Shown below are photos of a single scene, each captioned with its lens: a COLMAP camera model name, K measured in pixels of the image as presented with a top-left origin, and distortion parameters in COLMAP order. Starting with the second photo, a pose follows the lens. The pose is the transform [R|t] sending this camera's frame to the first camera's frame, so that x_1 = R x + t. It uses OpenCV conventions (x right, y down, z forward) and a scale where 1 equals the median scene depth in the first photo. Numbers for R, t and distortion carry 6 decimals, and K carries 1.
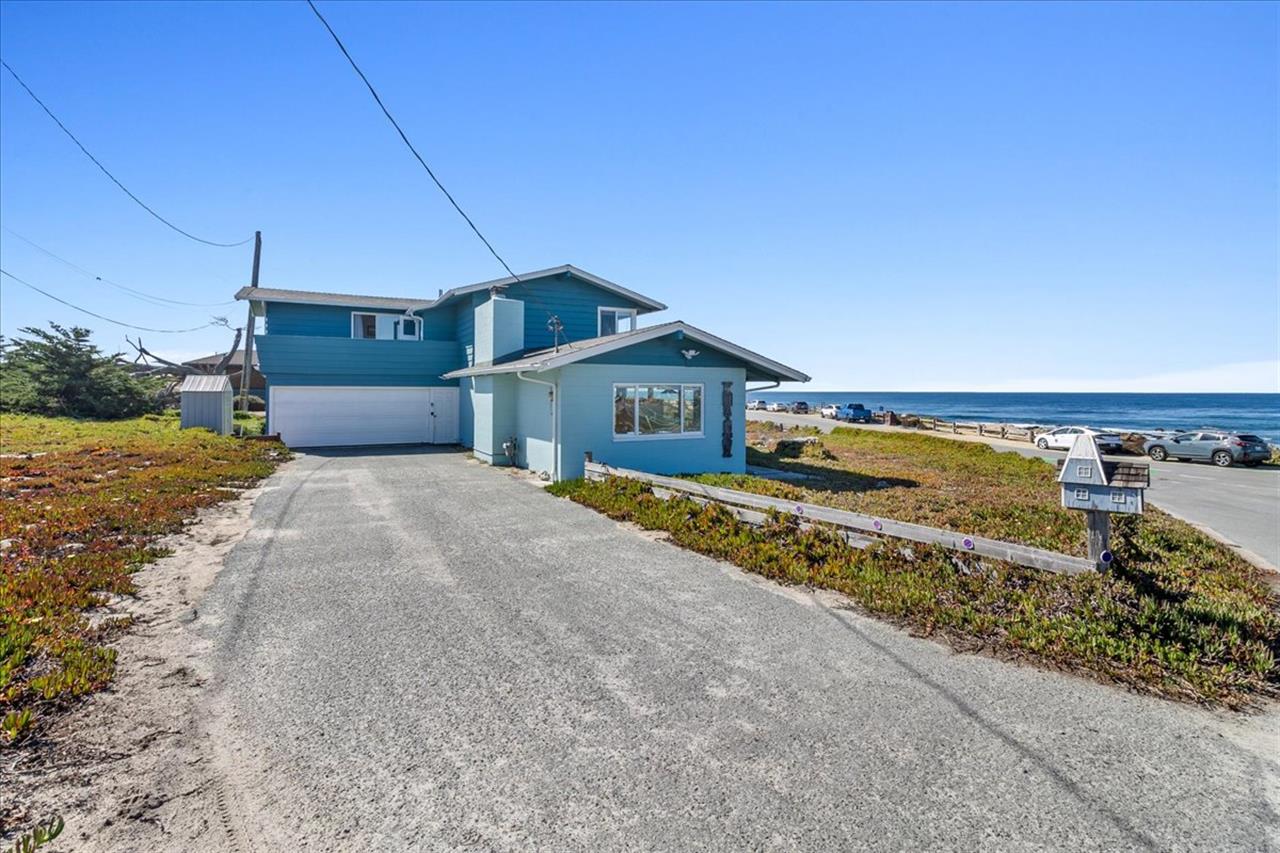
lens RADIAL K [[595.9, 0, 624.8], [0, 595.9, 392.3], [0, 0, 1]] dist [0.001259, 0.000822]
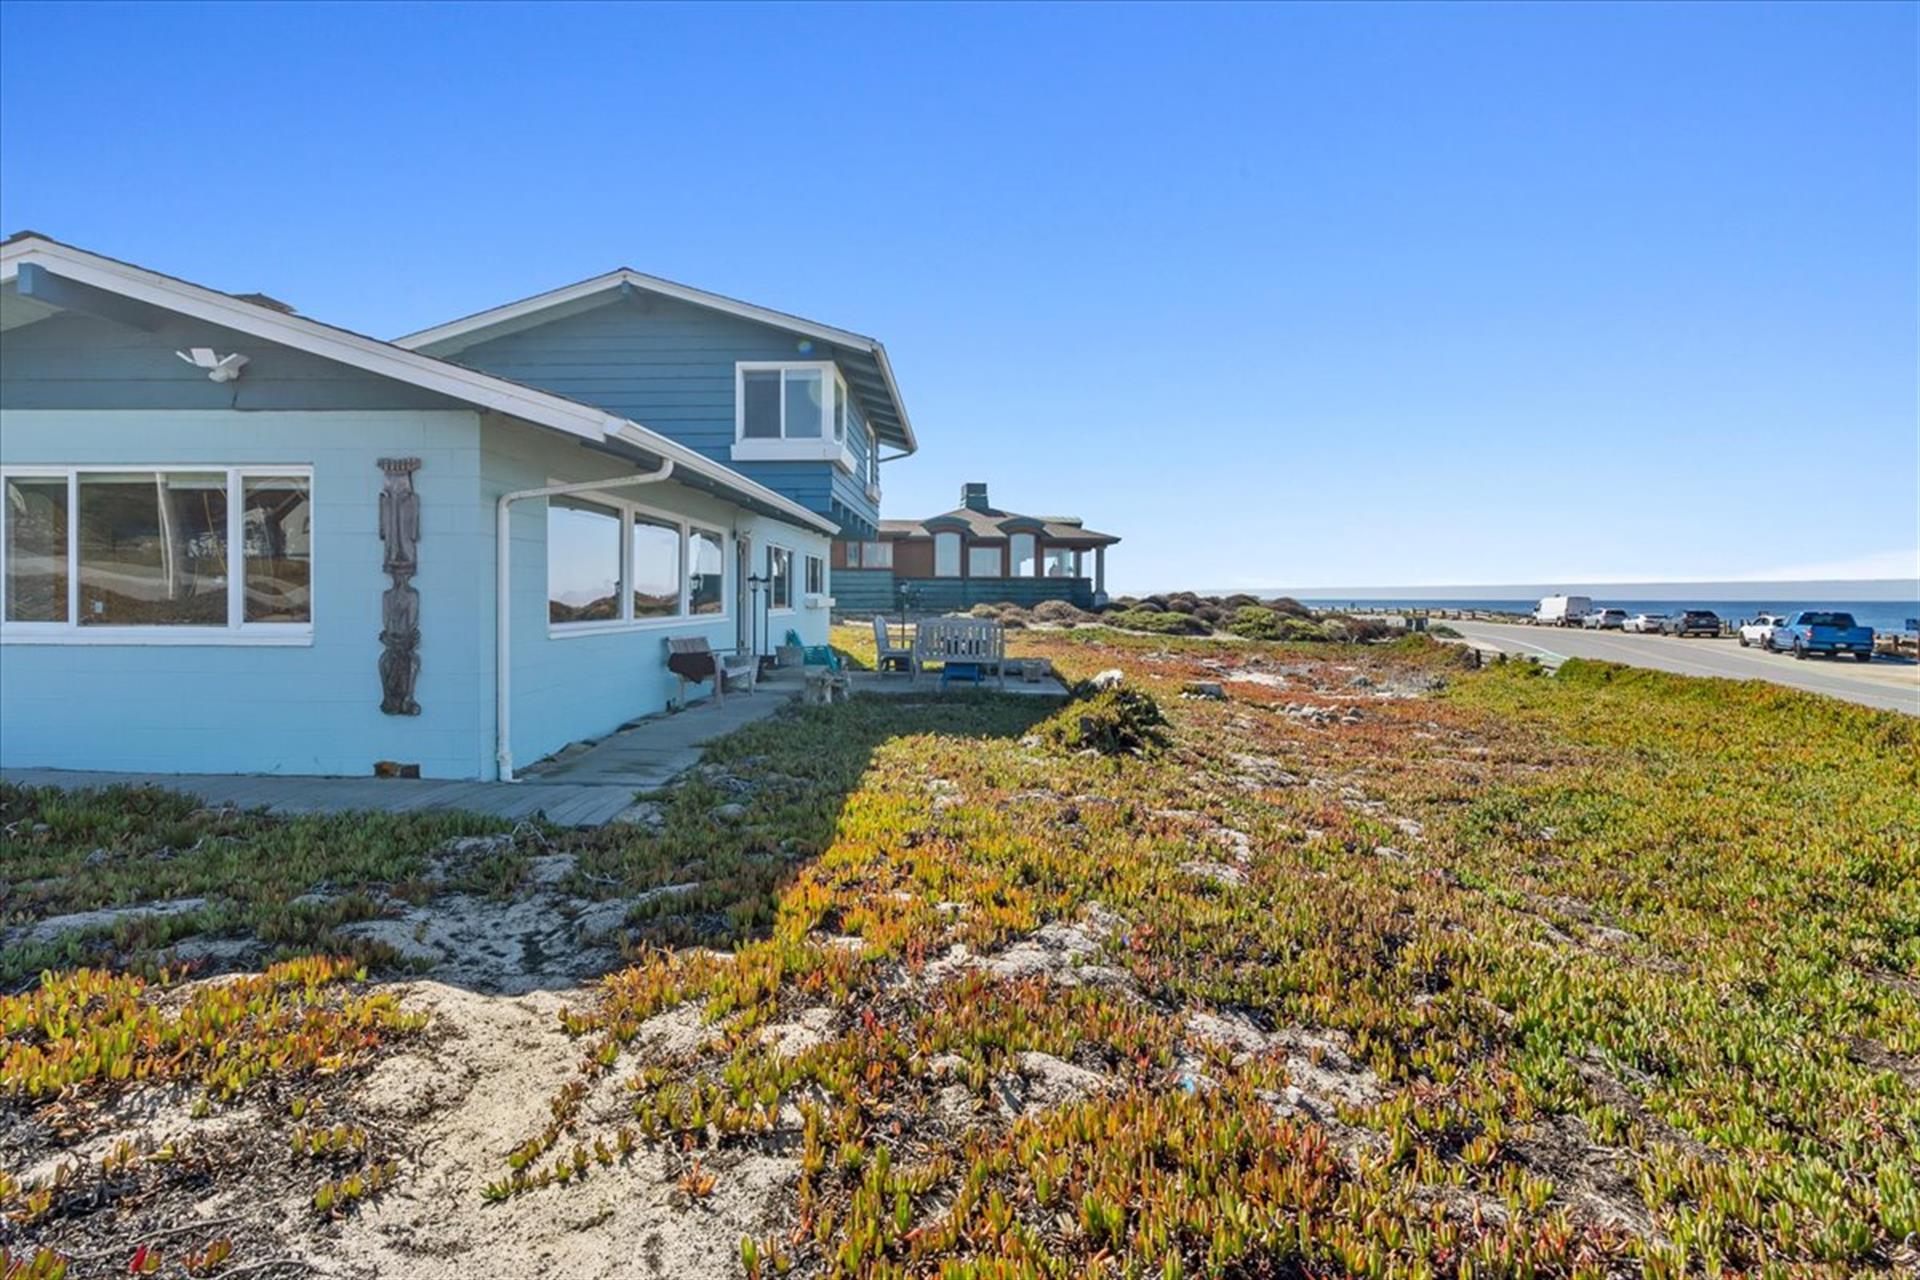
lens RADIAL K [[893.9, 0, 937.2], [0, 893.9, 588.7], [0, 0, 1]] dist [0.001259, 0.000822]
pose [[0.876590, -0.004846, -0.481213, 0.230756], [-0.002102, 0.999901, -0.013898, 0.019584], [0.481233, 0.013195, 0.876493, 0.276141]]
